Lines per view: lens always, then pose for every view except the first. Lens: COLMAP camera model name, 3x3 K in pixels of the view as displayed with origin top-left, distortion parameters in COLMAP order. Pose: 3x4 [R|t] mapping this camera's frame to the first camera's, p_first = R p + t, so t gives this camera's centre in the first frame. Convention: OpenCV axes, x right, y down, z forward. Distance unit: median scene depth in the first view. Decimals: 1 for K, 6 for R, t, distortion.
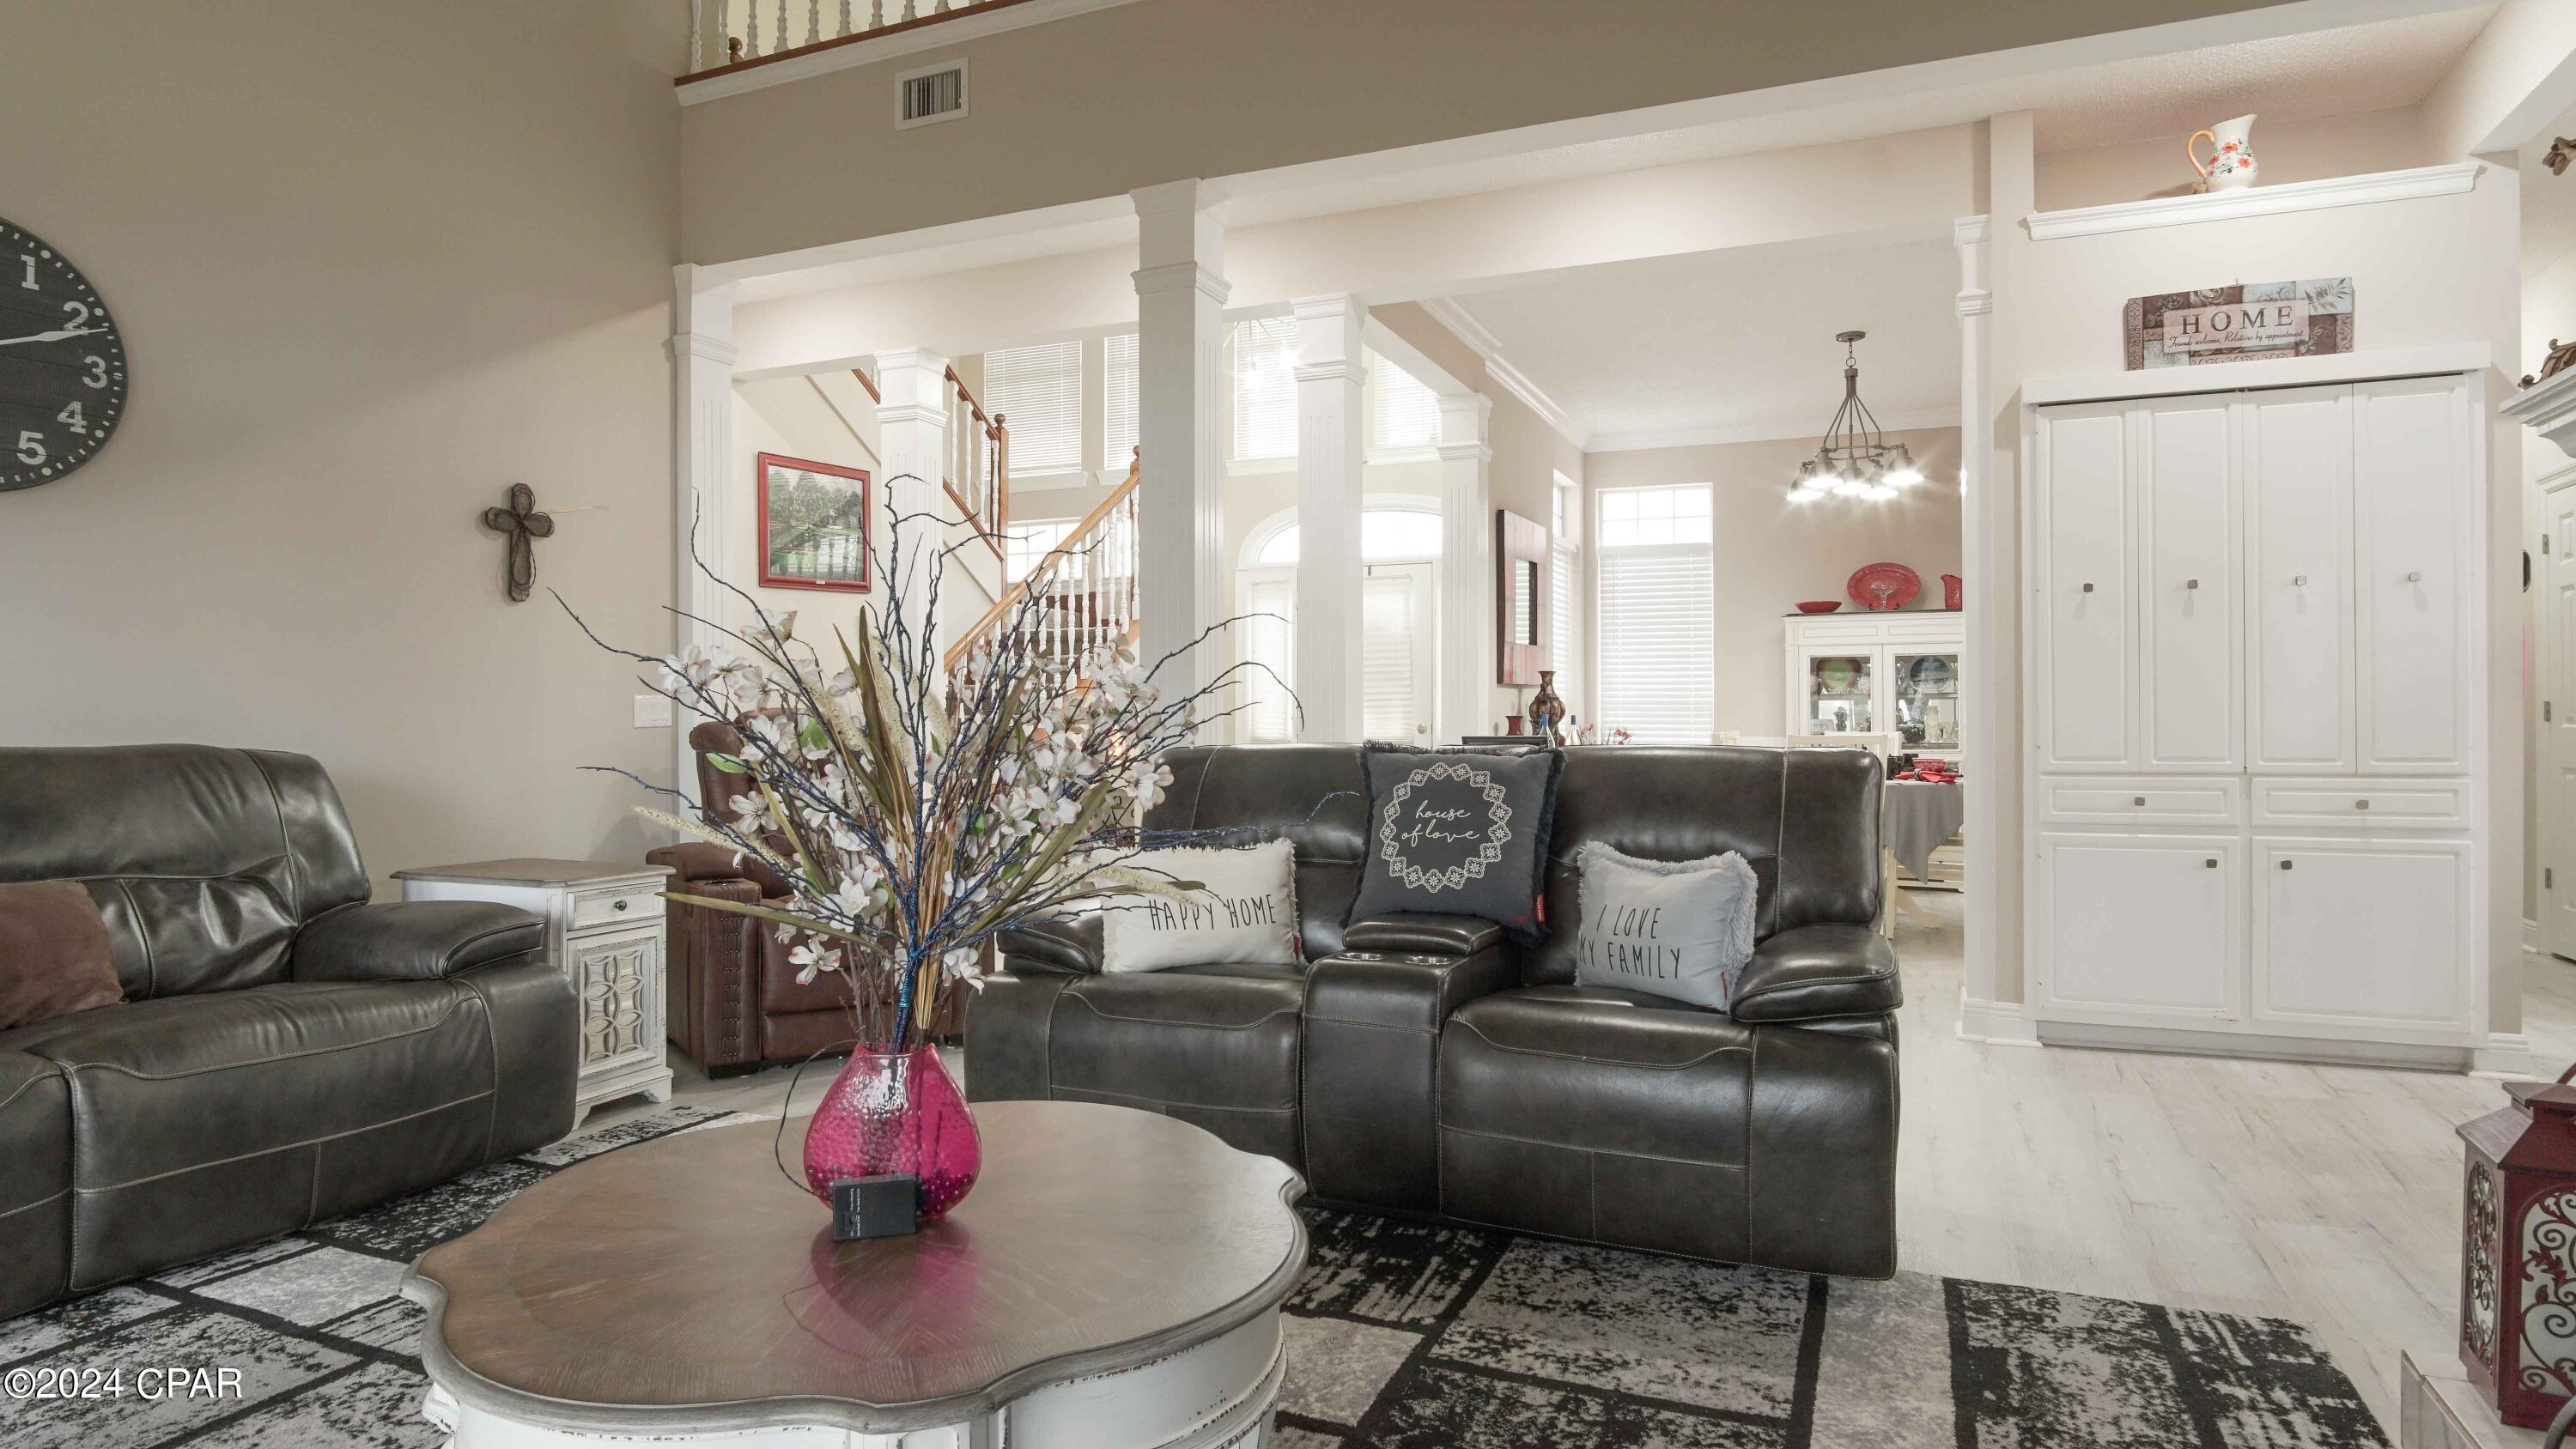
lens RADIAL K [[1386.9, 0, 1291.3], [0, 1386.9, 716.9], [0, 0, 1]] dist [-0.013496, 0.000444]
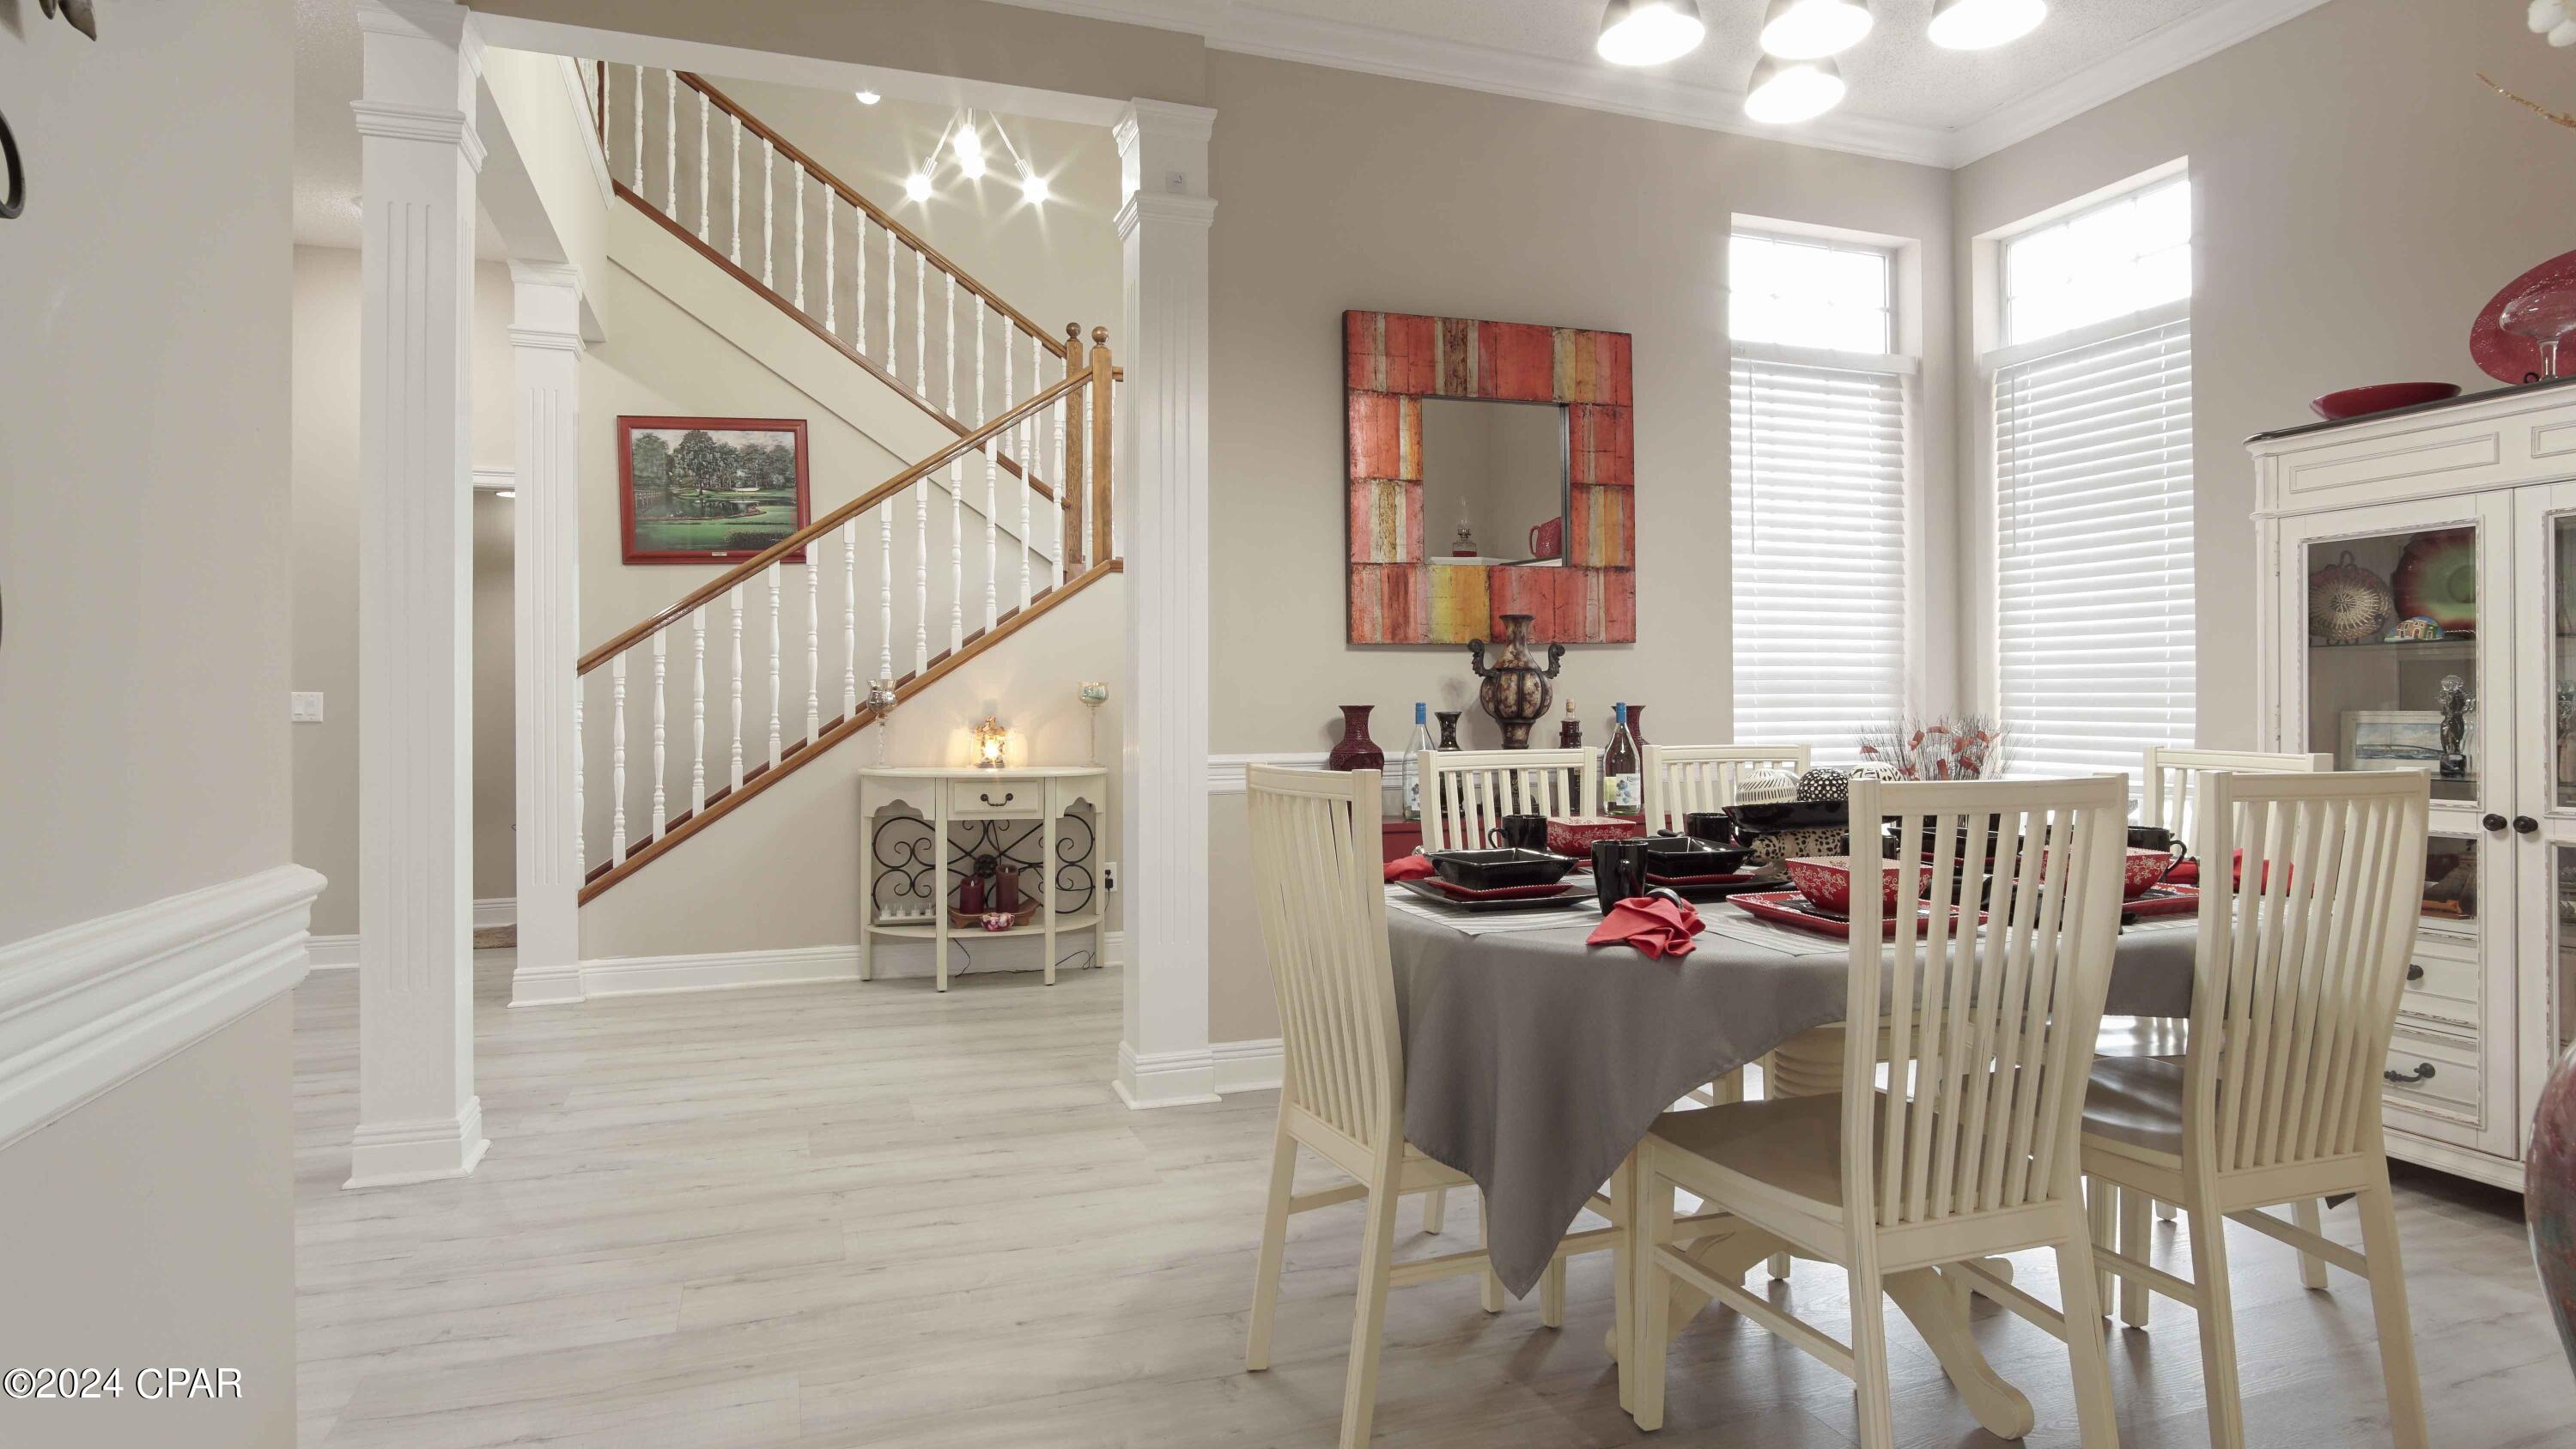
lens RADIAL K [[1386.9, 0, 1286.3], [0, 1386.9, 717.2], [0, 0, 1]] dist [-0.013496, 0.000444]
pose [[0.673867, 0.005105, -0.738835, 0.524429], [-0.001476, 0.999983, 0.005563, 0.000101], [0.738851, -0.002658, 0.673863, 0.647742]]
